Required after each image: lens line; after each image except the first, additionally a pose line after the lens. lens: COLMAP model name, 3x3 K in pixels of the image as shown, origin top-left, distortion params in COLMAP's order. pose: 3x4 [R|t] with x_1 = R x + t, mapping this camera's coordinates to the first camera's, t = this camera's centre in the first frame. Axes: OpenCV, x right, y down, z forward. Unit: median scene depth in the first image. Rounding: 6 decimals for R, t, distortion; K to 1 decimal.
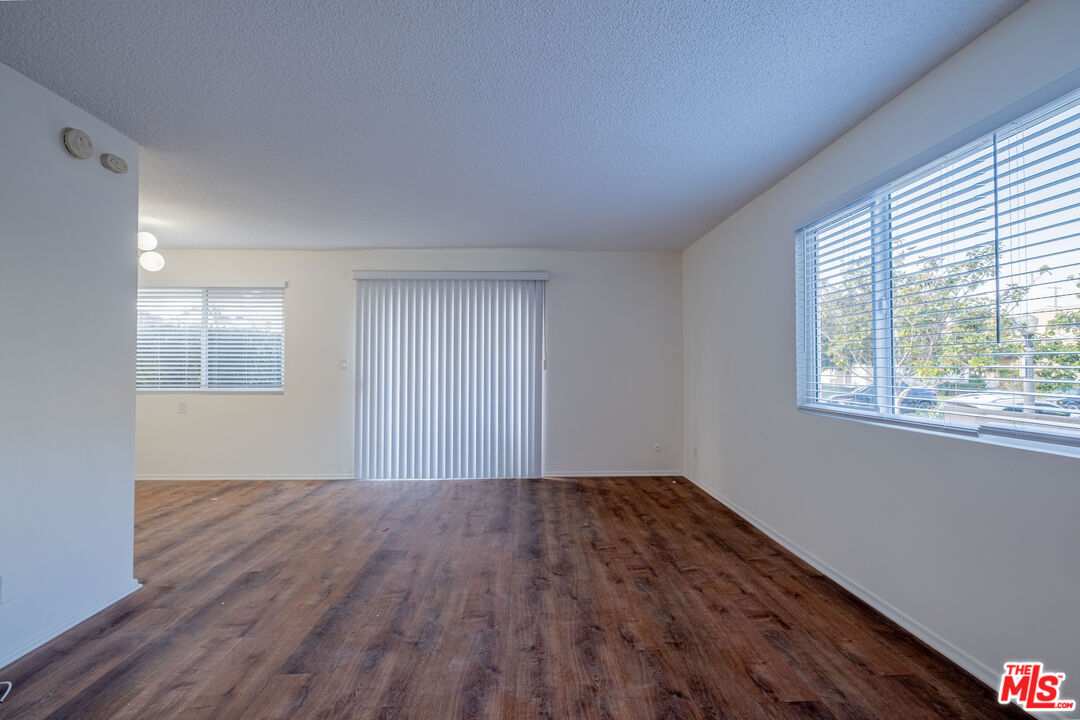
lens RADIAL K [[475.6, 0, 543.0], [0, 475.6, 370.1], [0, 0, 1]] dist [0.006849, -0.005576]
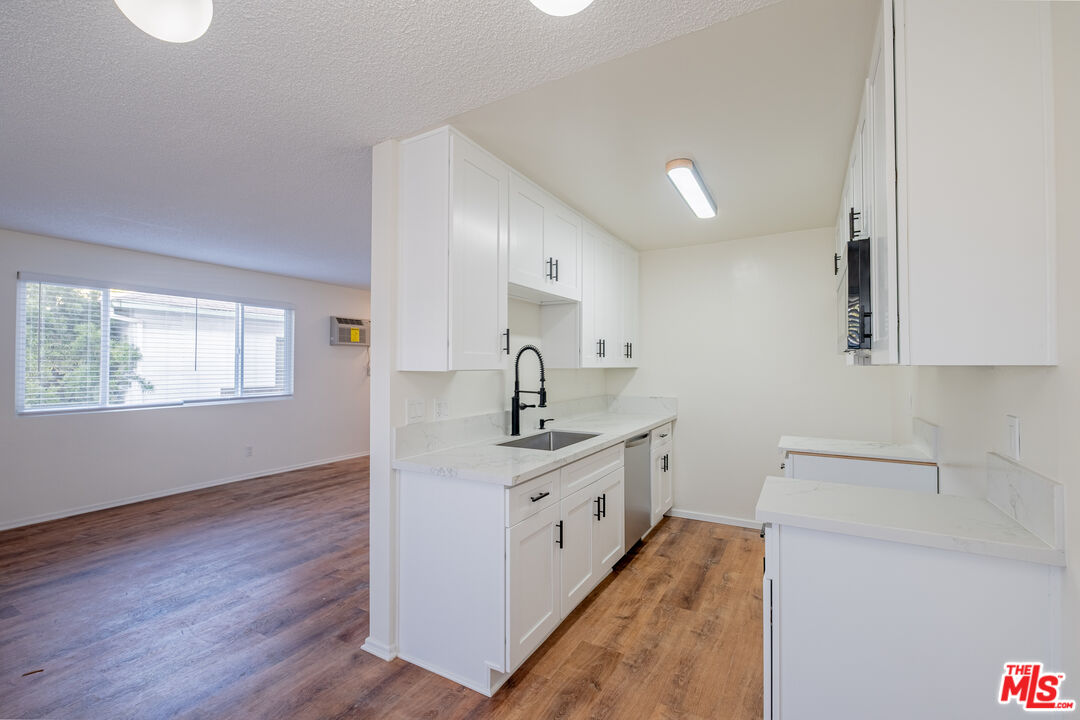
lens RADIAL K [[475.6, 0, 538.3], [0, 475.6, 359.1], [0, 0, 1]] dist [0.006849, -0.005576]
pose [[-0.852112, 0.001506, 0.523358, -1.663738], [-0.000851, 0.999991, -0.004263, -0.083100], [-0.523359, -0.004077, -0.852102, 1.658807]]
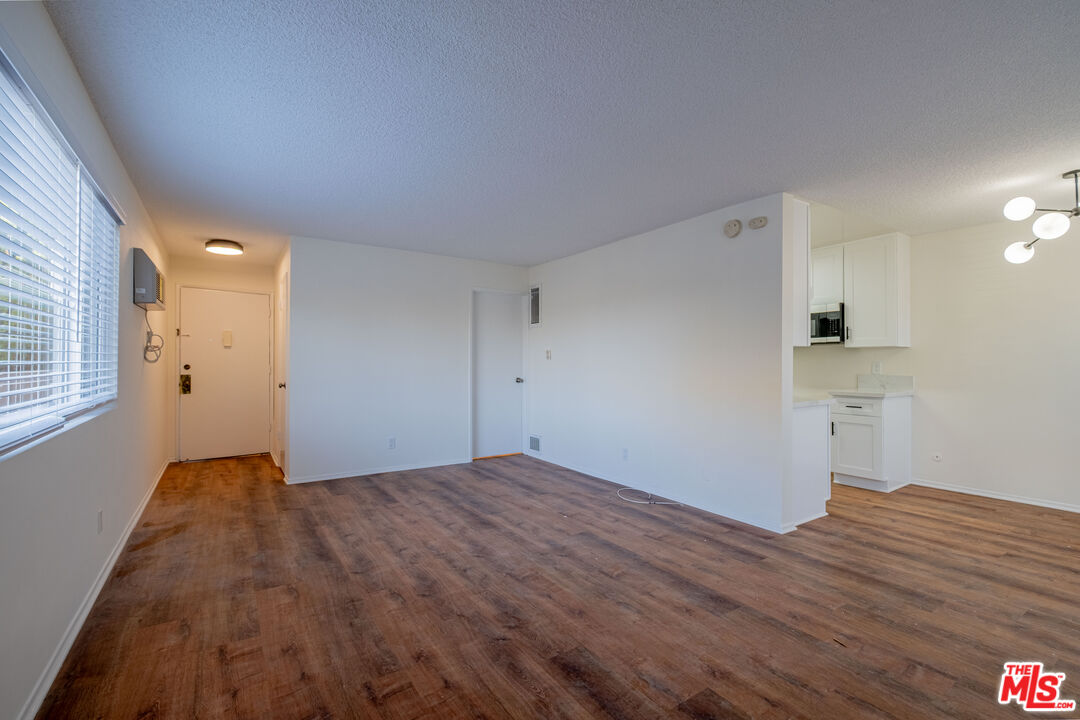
lens RADIAL K [[475.6, 0, 545.6], [0, 475.6, 356.2], [0, 0, 1]] dist [0.006849, -0.005576]
pose [[-0.845735, -0.008646, -0.533532, 0.415644], [-0.006894, 0.999962, -0.005276, -0.018343], [0.533558, -0.000784, -0.845763, 1.834555]]
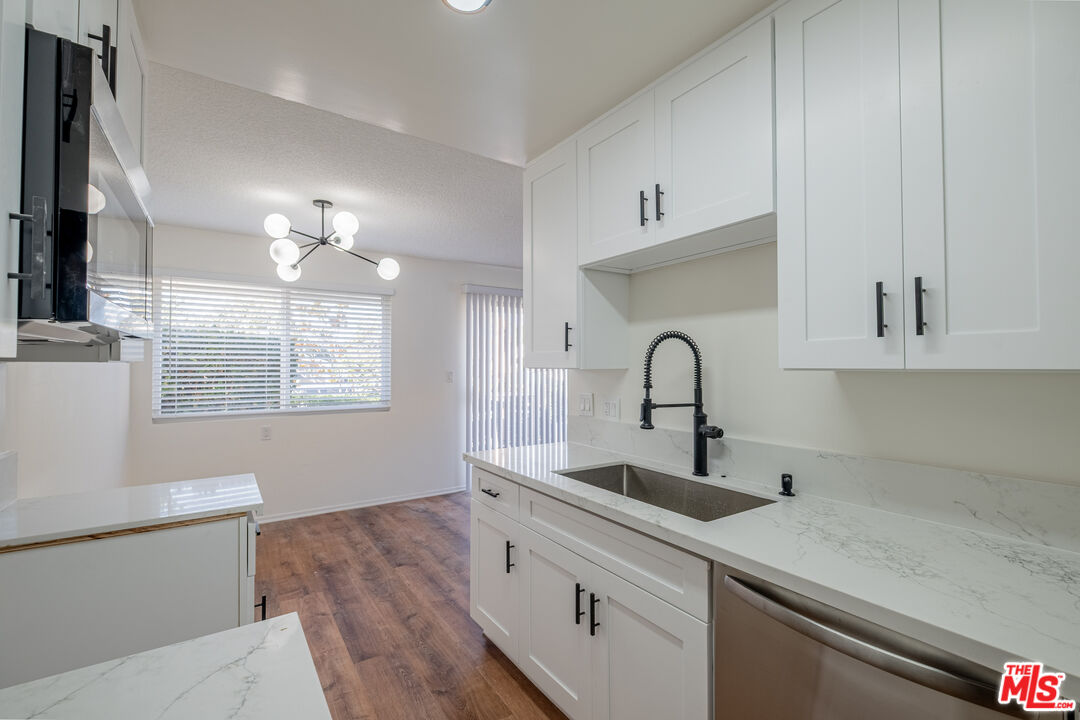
lens RADIAL K [[475.6, 0, 546.3], [0, 475.6, 361.3], [0, 0, 1]] dist [0.006849, -0.005576]
pose [[0.845427, 0.002674, 0.534084, -1.595084], [0.003194, 0.999944, -0.010062, -0.069364], [-0.534081, 0.010212, 0.845371, 0.116338]]
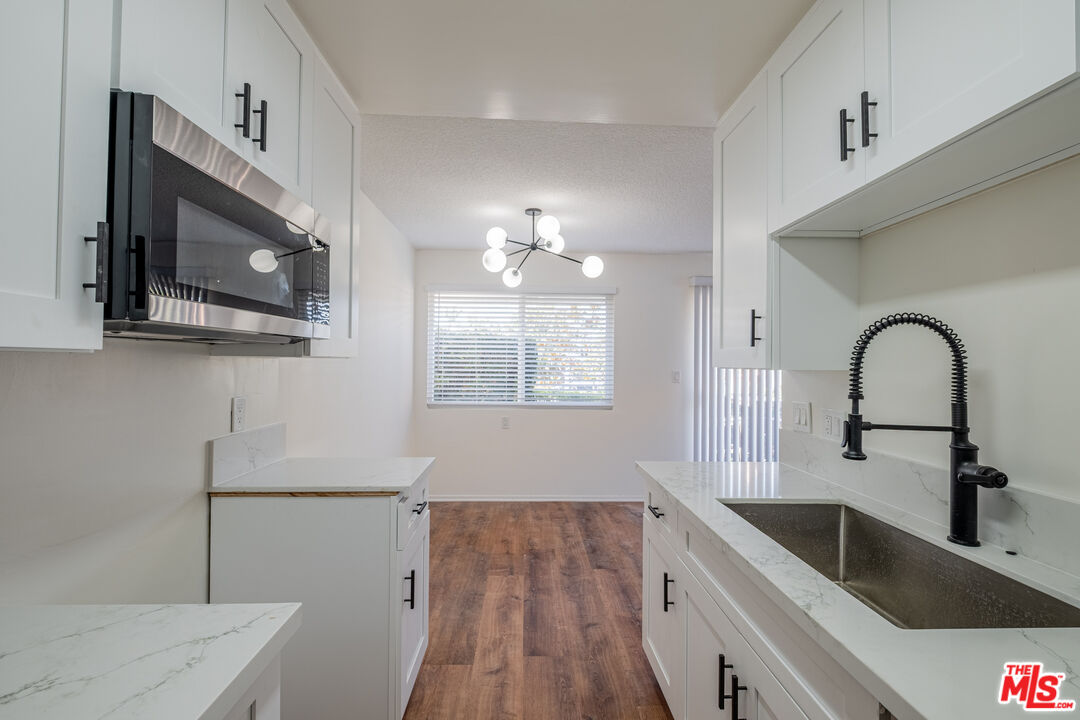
lens RADIAL K [[475.6, 0, 539.3], [0, 475.6, 360.0], [0, 0, 1]] dist [0.006849, -0.005576]
pose [[0.999960, 0.008101, -0.003886, -1.396499], [-0.008142, 0.999910, -0.010705, -0.067466], [0.003799, 0.010736, 0.999935, 0.155030]]
